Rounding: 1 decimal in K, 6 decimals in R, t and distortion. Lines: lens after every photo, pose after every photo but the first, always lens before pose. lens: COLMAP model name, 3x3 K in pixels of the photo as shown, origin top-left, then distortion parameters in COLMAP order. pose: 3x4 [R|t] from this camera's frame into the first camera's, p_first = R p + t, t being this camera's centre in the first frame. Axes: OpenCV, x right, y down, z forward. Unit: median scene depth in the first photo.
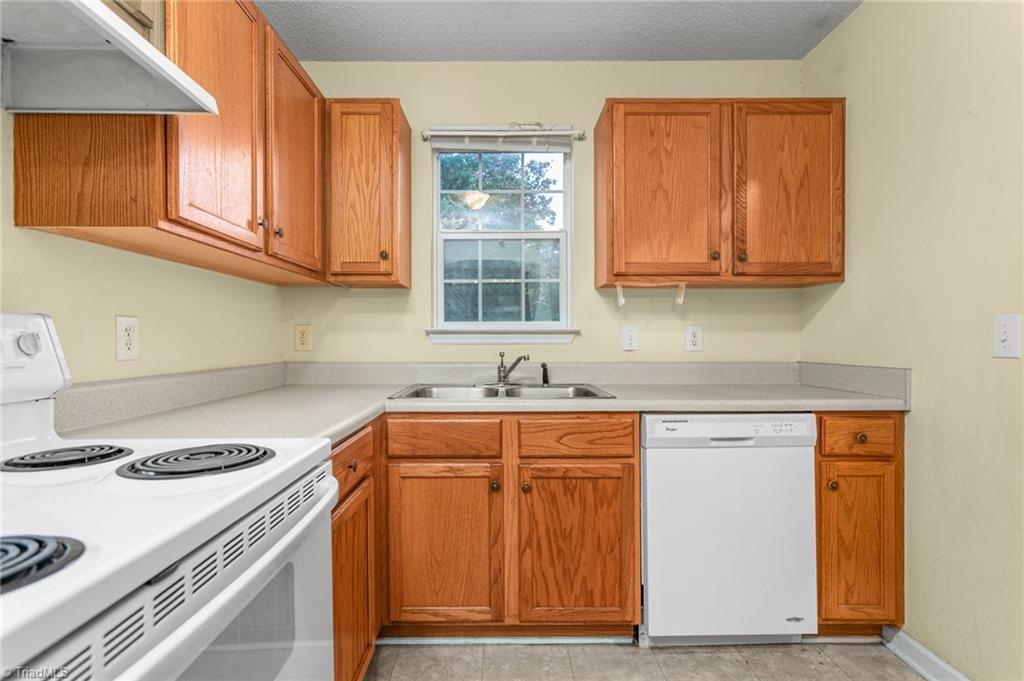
lens RADIAL K [[491.1, 0, 508.4], [0, 491.1, 342.1], [0, 0, 1]] dist [0.000926, 0.001347]
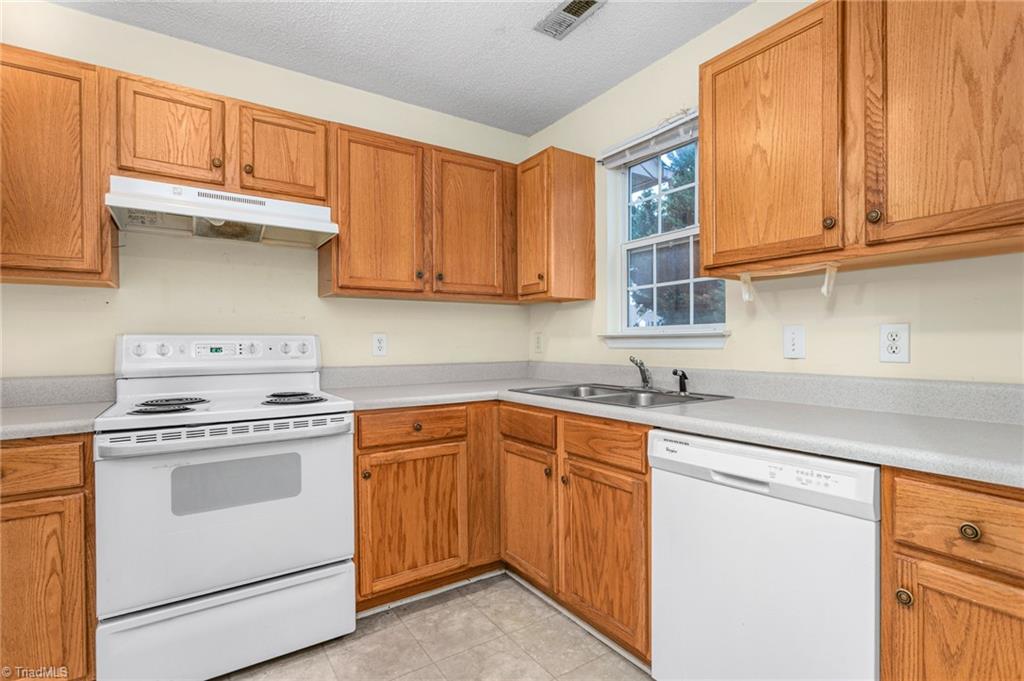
lens RADIAL K [[491.1, 0, 513.8], [0, 491.1, 347.6], [0, 0, 1]] dist [0.000926, 0.001347]
pose [[0.557784, 0.005629, -0.829967, 0.801776], [0.000077, 0.999977, 0.006834, -0.006698], [0.829986, -0.003875, 0.557771, 0.267112]]
